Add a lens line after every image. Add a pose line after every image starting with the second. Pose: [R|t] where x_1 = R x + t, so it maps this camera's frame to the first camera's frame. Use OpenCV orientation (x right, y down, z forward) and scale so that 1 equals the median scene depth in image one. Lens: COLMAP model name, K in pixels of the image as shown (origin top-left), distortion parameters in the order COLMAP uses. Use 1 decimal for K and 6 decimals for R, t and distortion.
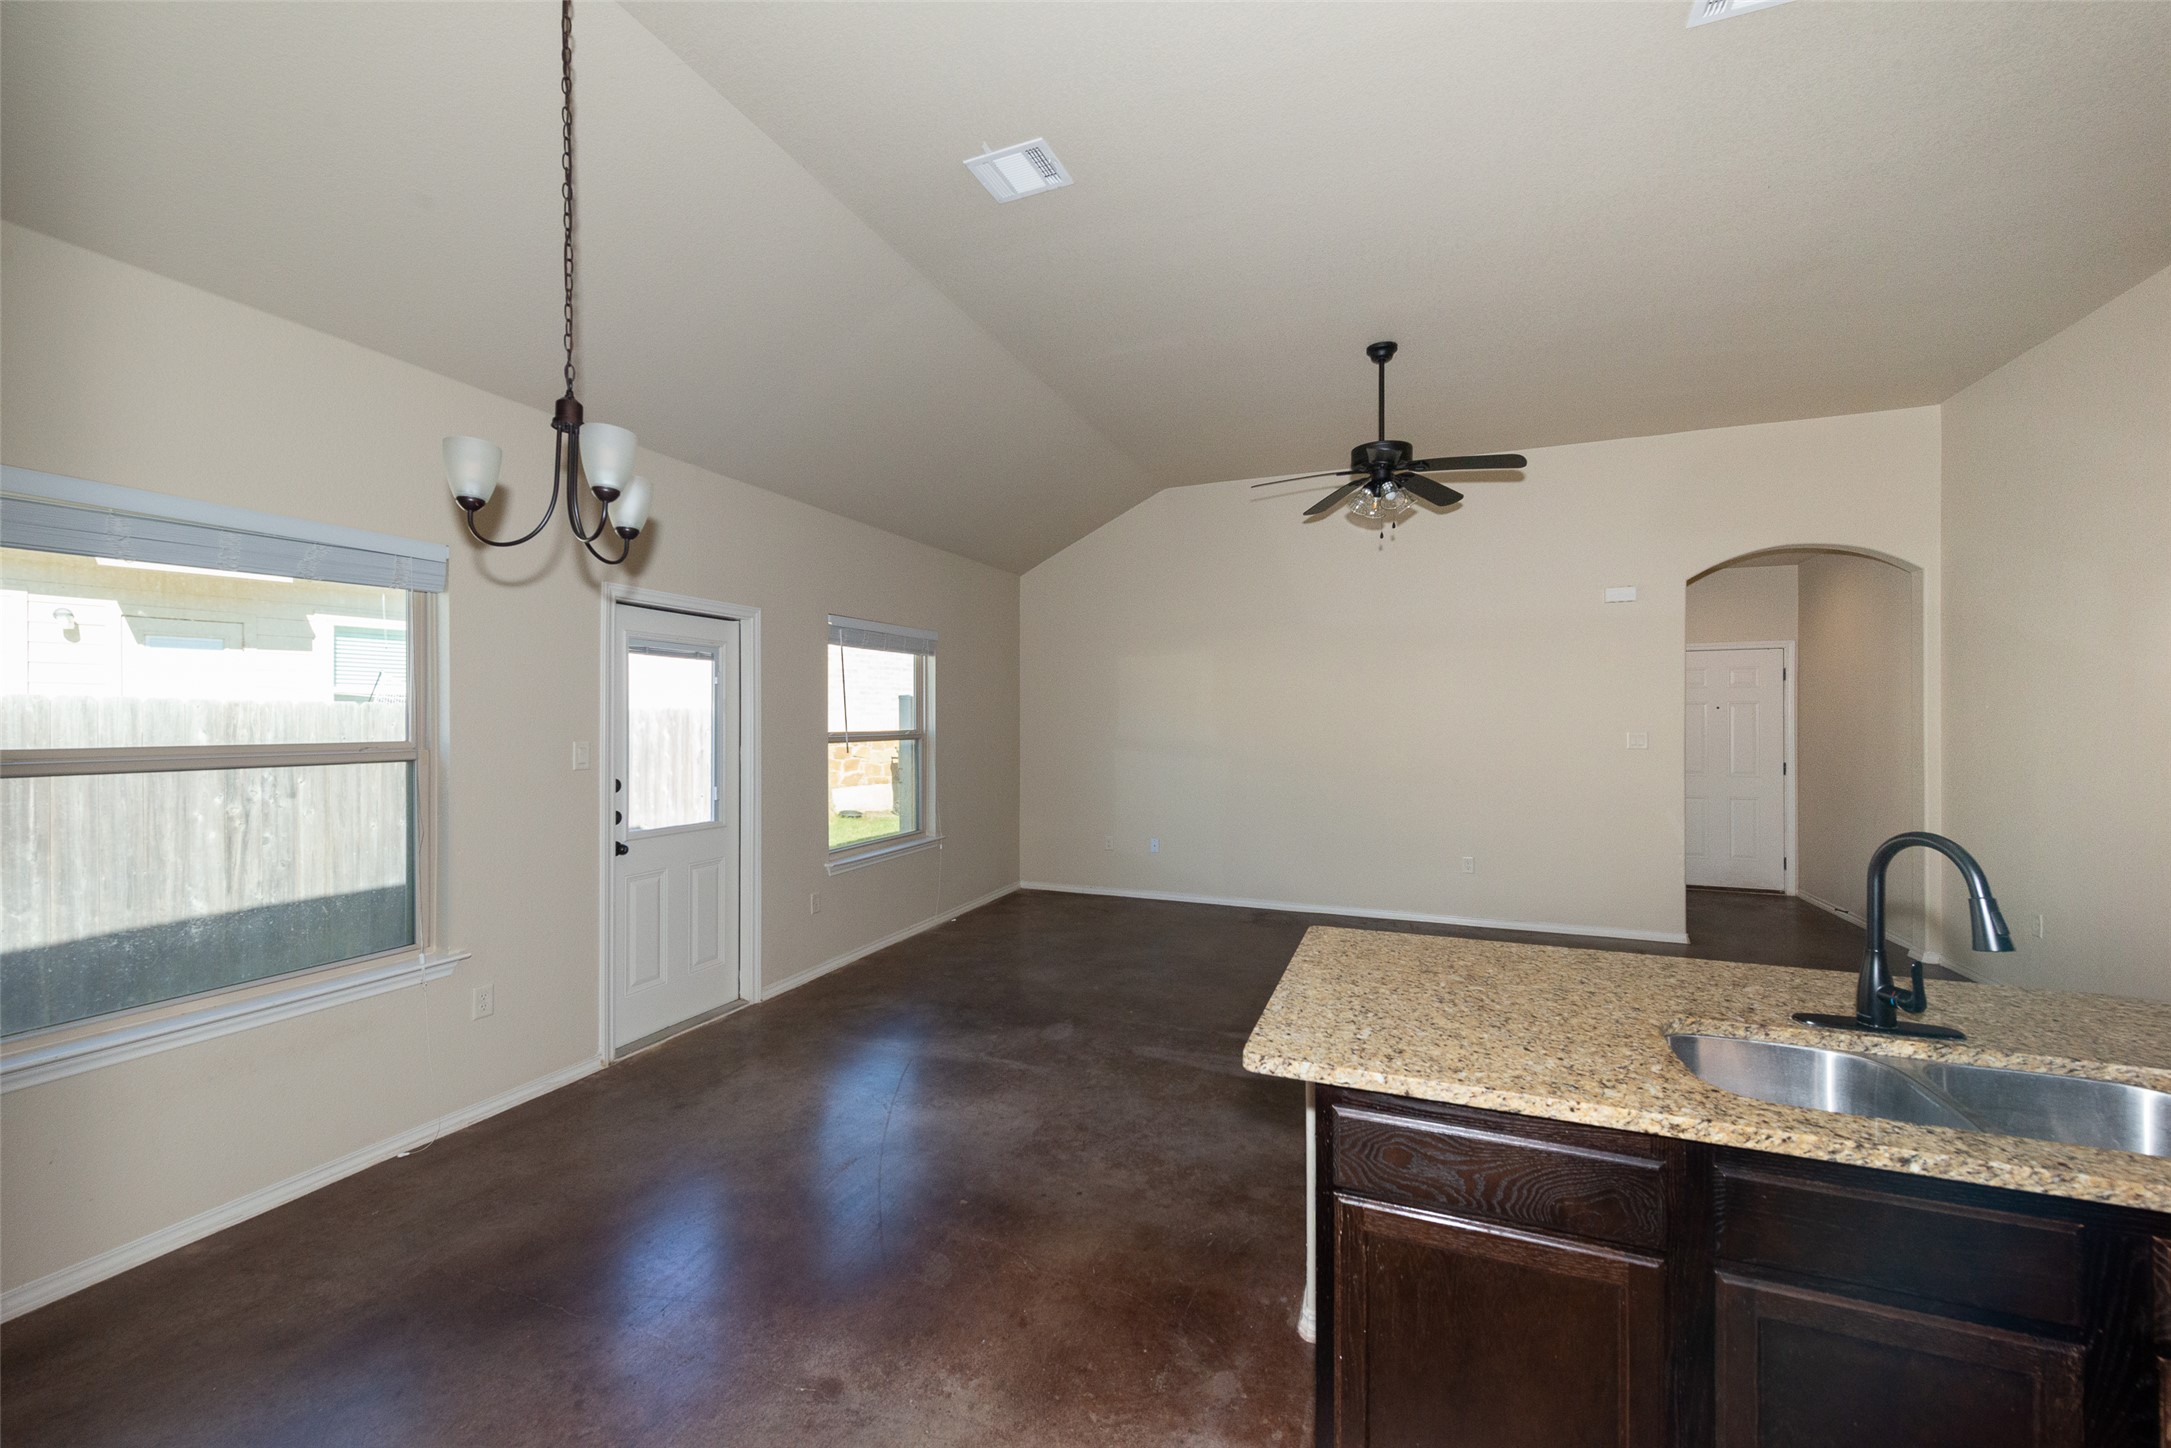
lens RADIAL K [[850.3, 0, 1086.9], [0, 850.3, 720.6], [0, 0, 1]] dist [0.017796, -0.005165]
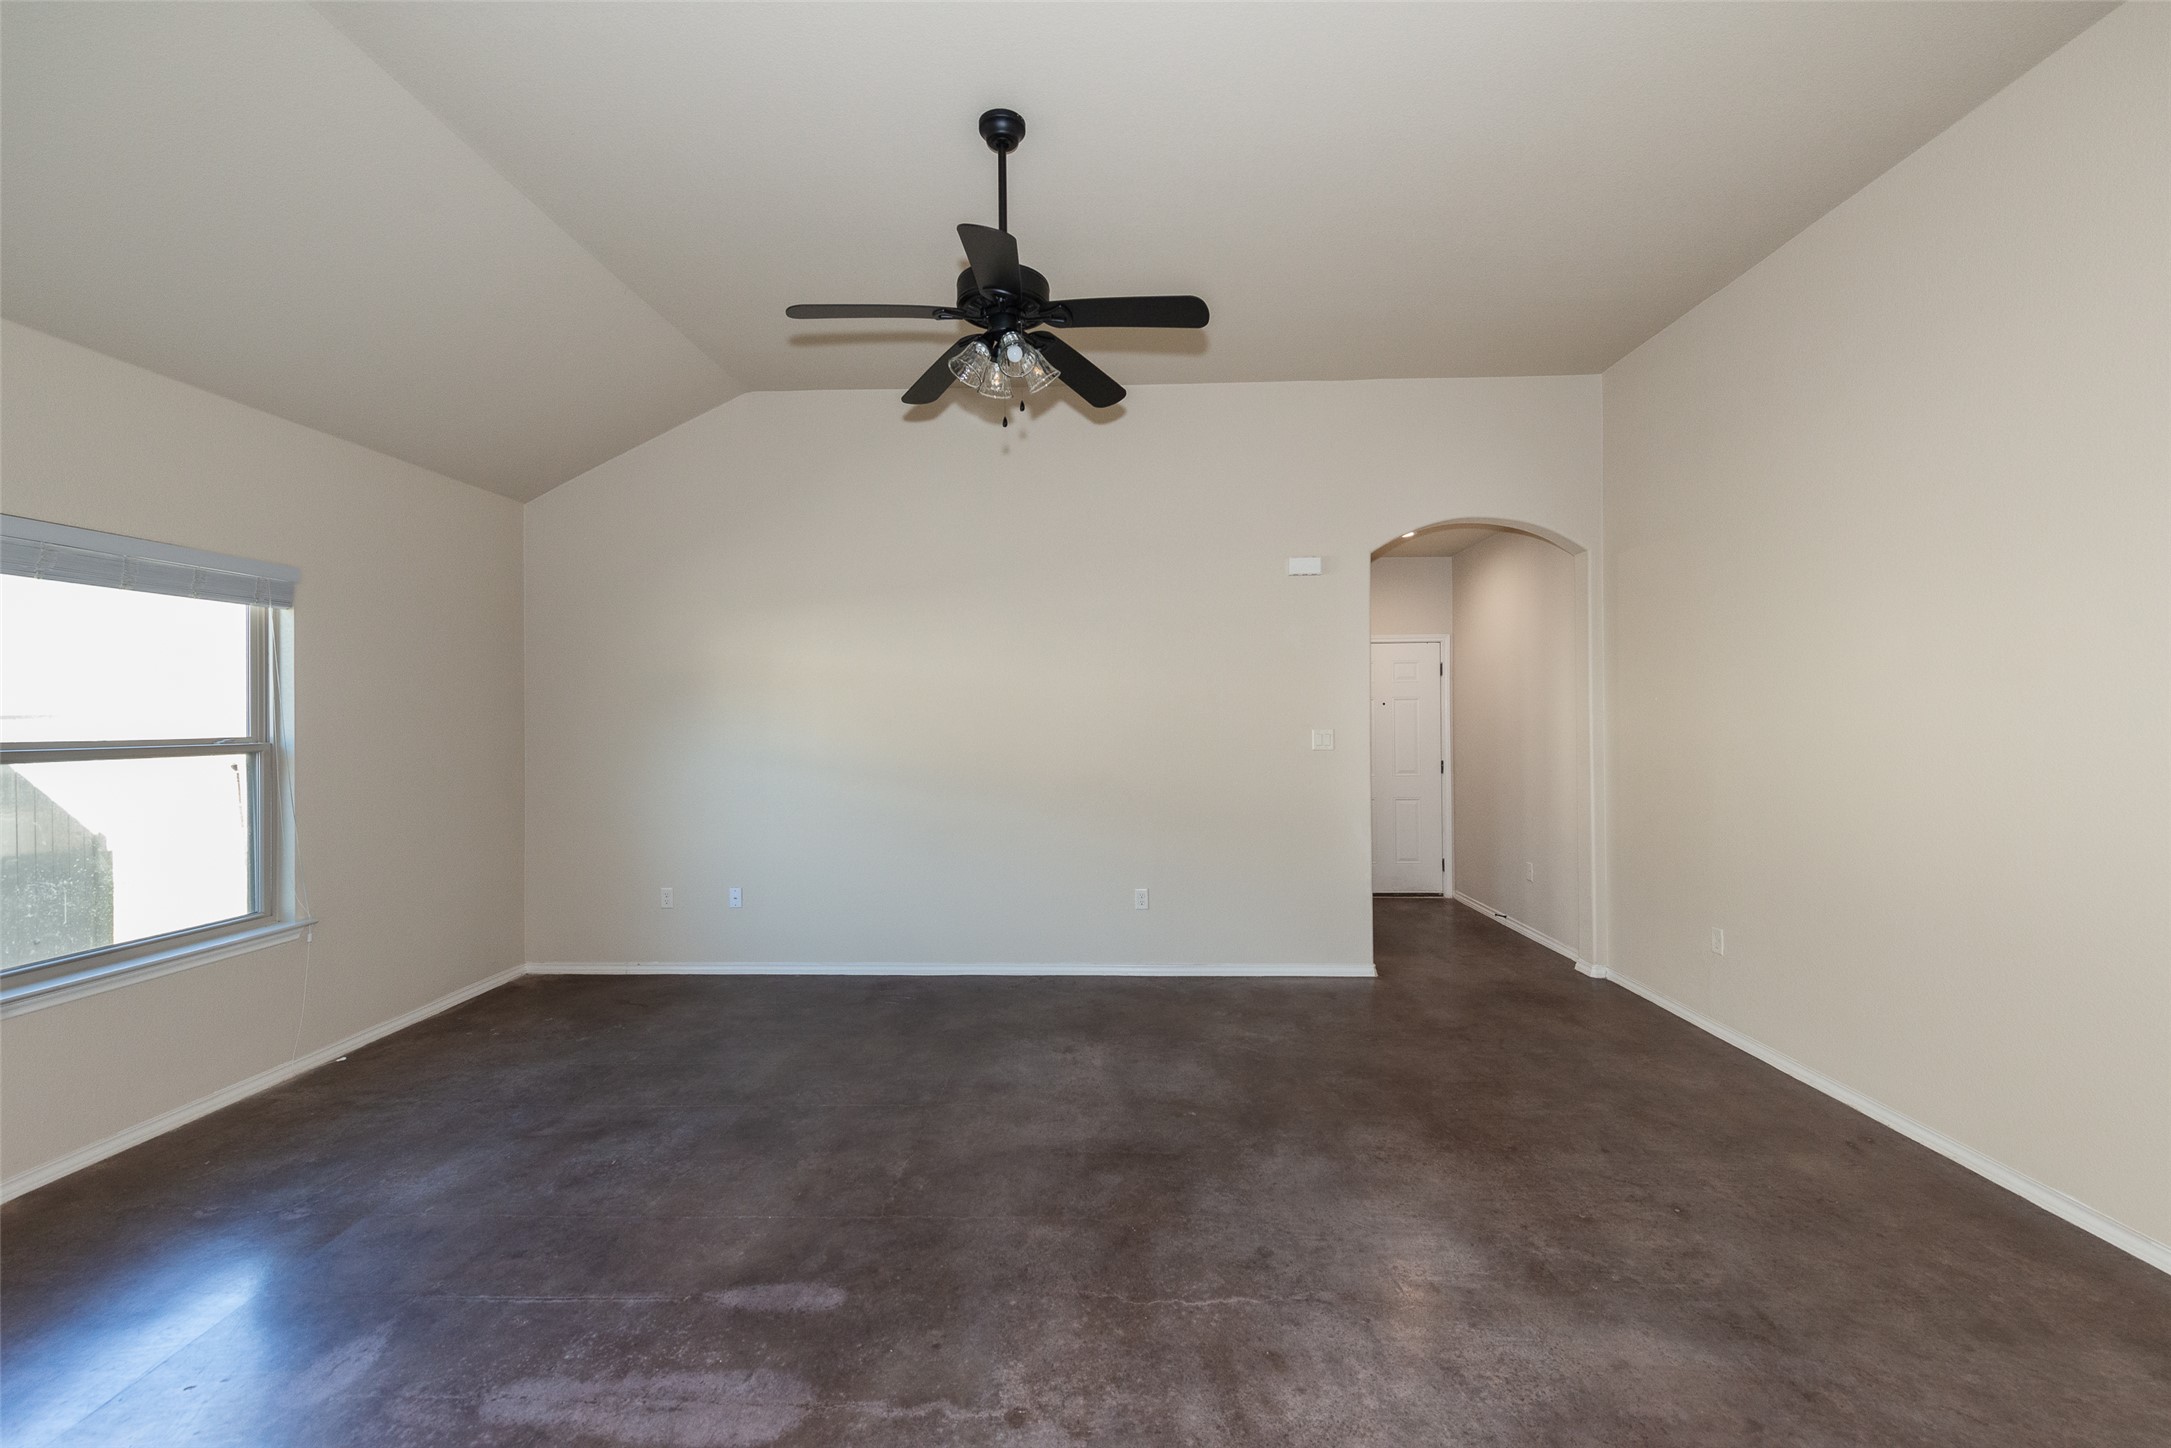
lens RADIAL K [[847.5, 0, 1088.4], [0, 847.5, 721.5], [0, 0, 1]] dist [0.016647, -0.006166]
pose [[0.940760, -0.005087, 0.339035, 0.195640], [0.005739, 0.999983, -0.000921, 0.006394], [-0.339025, 0.002812, 0.940773, 0.400525]]
